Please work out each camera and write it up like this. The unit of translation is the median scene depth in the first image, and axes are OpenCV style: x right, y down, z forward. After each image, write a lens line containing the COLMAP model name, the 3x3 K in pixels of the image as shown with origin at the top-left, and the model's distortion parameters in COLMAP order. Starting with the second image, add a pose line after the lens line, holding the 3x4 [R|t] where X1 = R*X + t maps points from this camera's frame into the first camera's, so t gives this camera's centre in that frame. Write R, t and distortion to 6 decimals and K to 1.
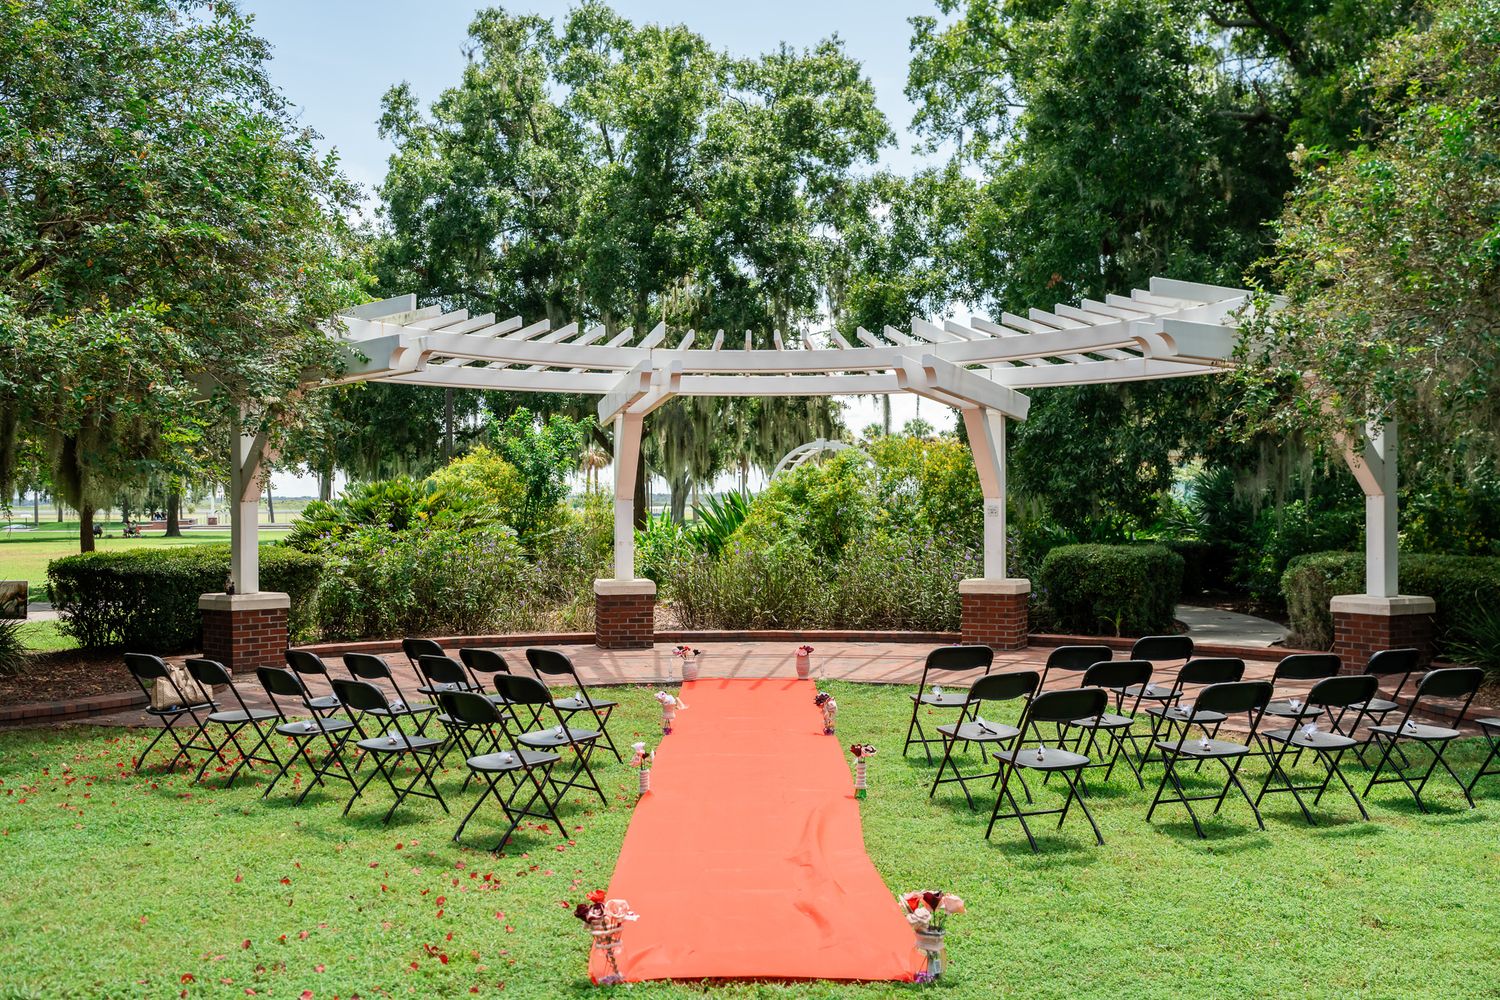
lens RADIAL K [[1508.4, 0, 750.0], [0, 1508.4, 500.0], [0, 0, 1]] dist [0.002170, 0.025641]
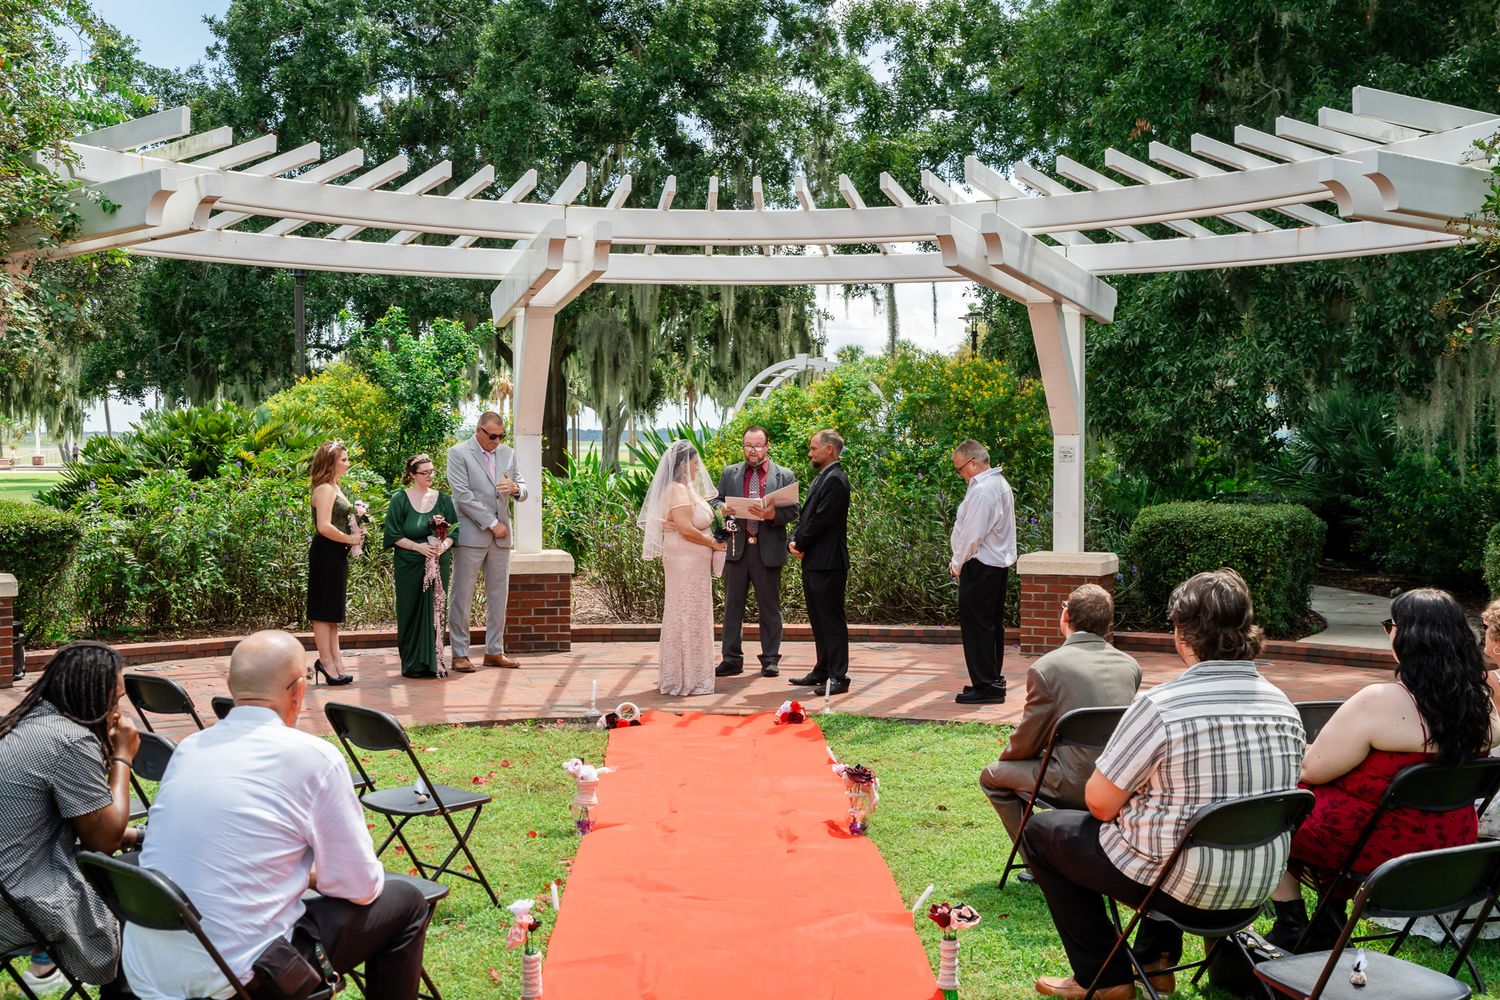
lens RADIAL K [[1810.4, 0, 750.0], [0, 1810.4, 500.0], [0, 0, 1]] dist [-0.013252, 0.005184]
pose [[0.999578, 0.003293, 0.028868, -0.004250], [-0.004285, 0.999399, 0.034386, 0.000409], [-0.028737, -0.034495, 0.998992, 0.120055]]
